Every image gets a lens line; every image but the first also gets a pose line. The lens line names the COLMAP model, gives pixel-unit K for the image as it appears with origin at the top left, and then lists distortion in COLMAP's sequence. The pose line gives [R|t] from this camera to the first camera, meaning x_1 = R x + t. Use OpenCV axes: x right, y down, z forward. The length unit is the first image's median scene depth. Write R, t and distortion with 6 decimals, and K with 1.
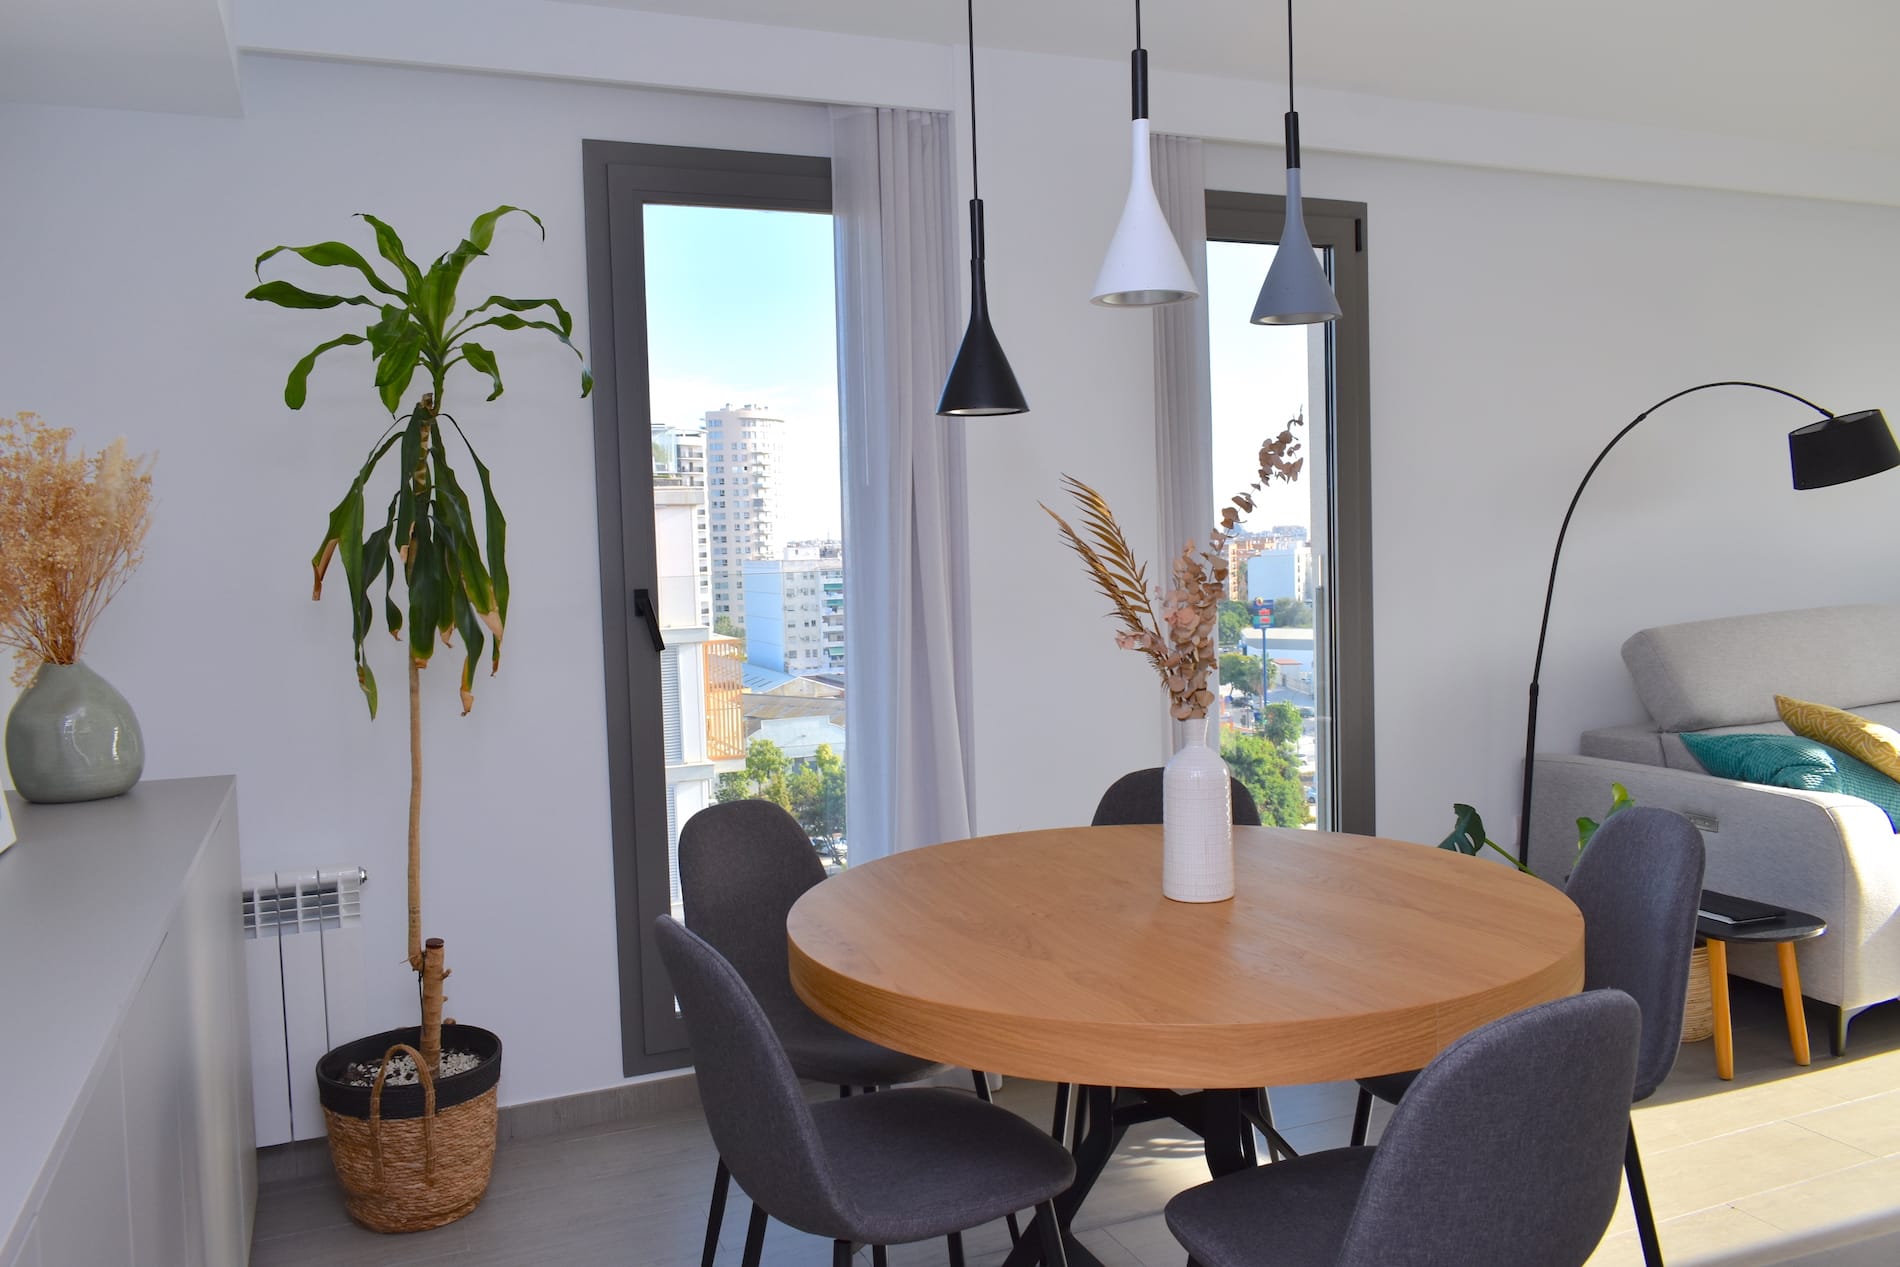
lens RADIAL K [[1468.3, 0, 949.3], [0, 1468.3, 624.1], [0, 0, 1]] dist [-0.020634, 0.008299]
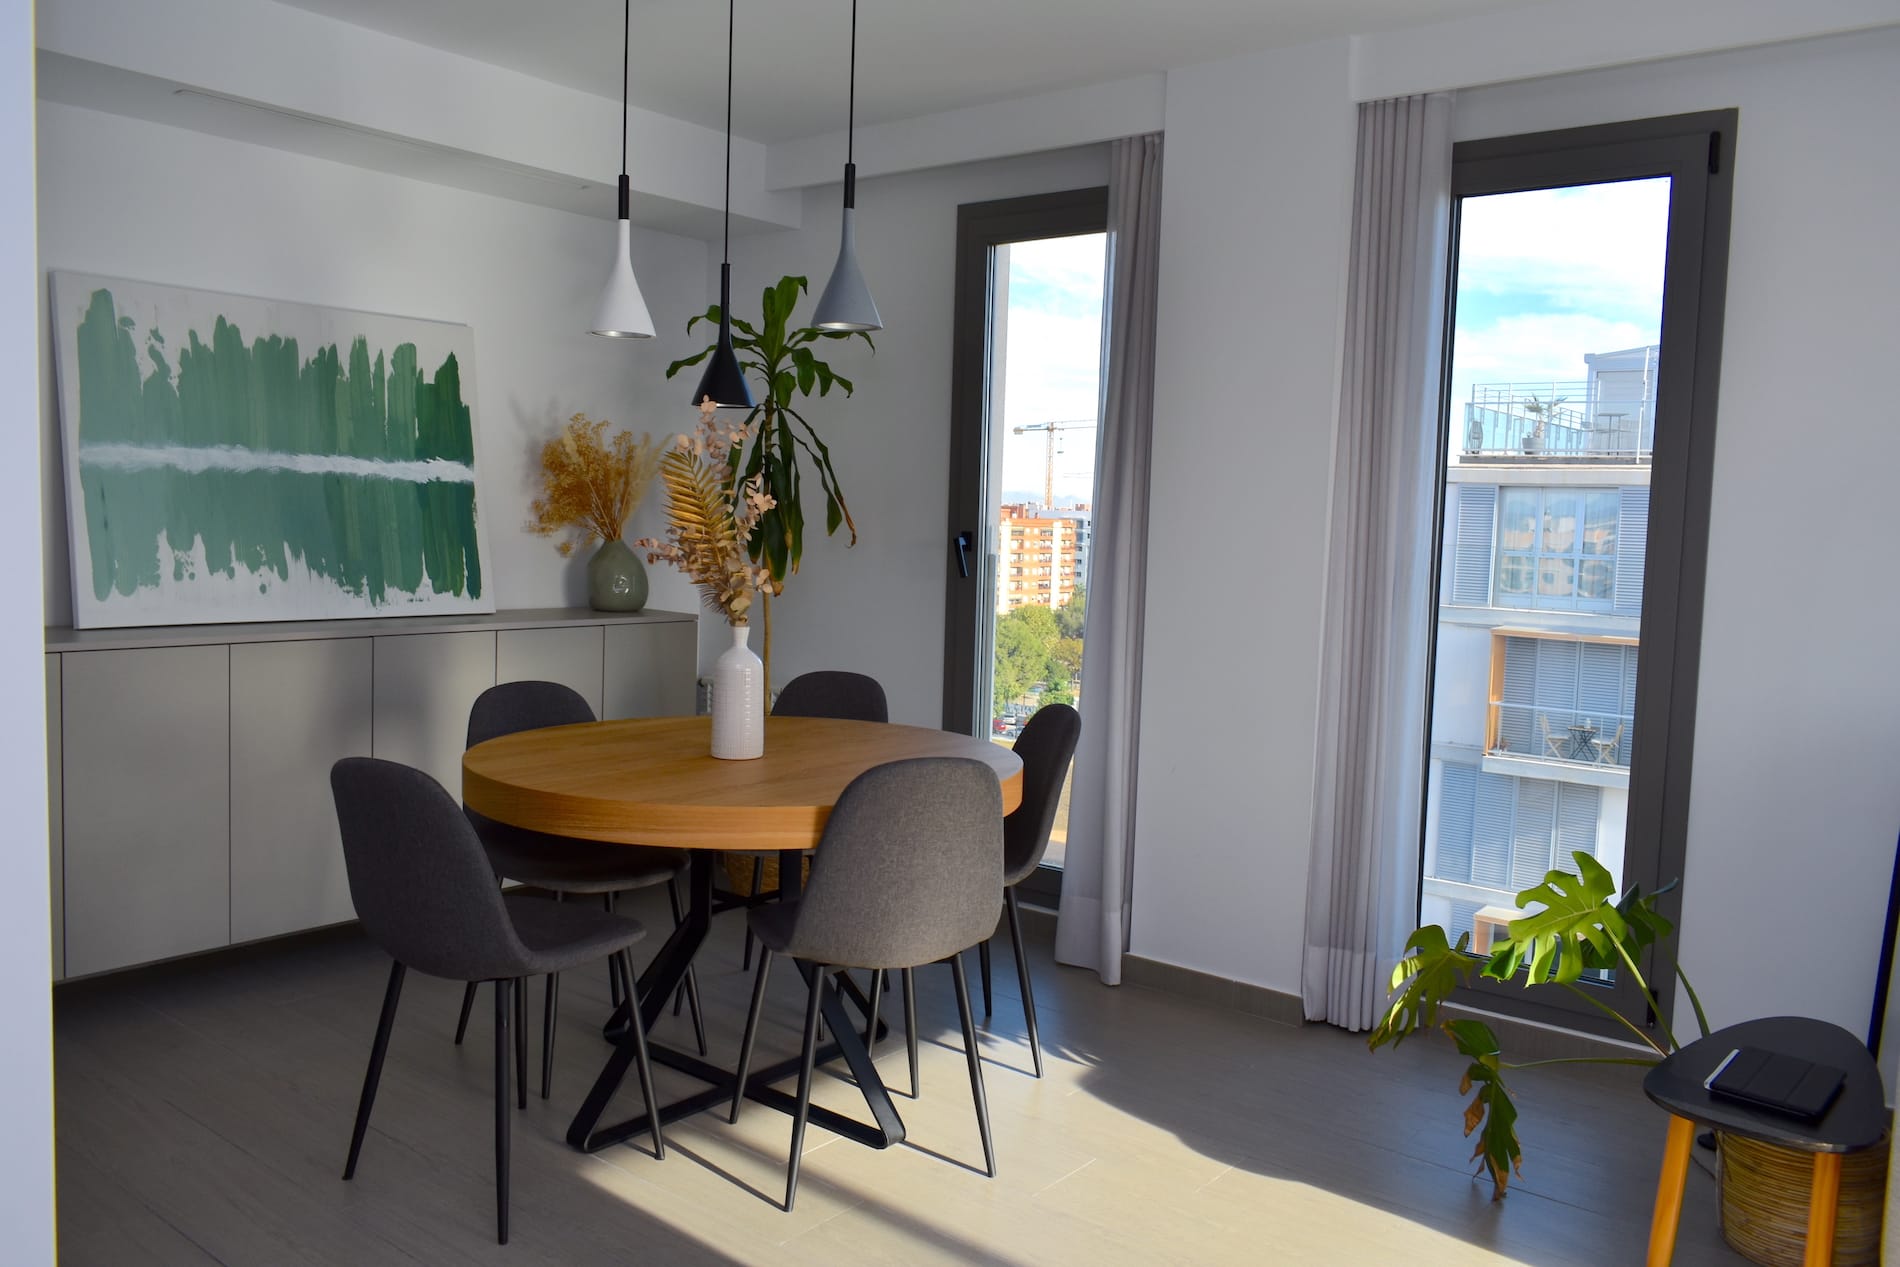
lens RADIAL K [[1468.3, 0, 947.4], [0, 1468.3, 636.8], [0, 0, 1]] dist [-0.020634, 0.008299]
pose [[0.509977, 0.109491, -0.853191, 0.968590], [-0.088771, 0.993269, 0.074406, -0.023523], [0.855595, 0.037793, 0.516264, 0.276467]]
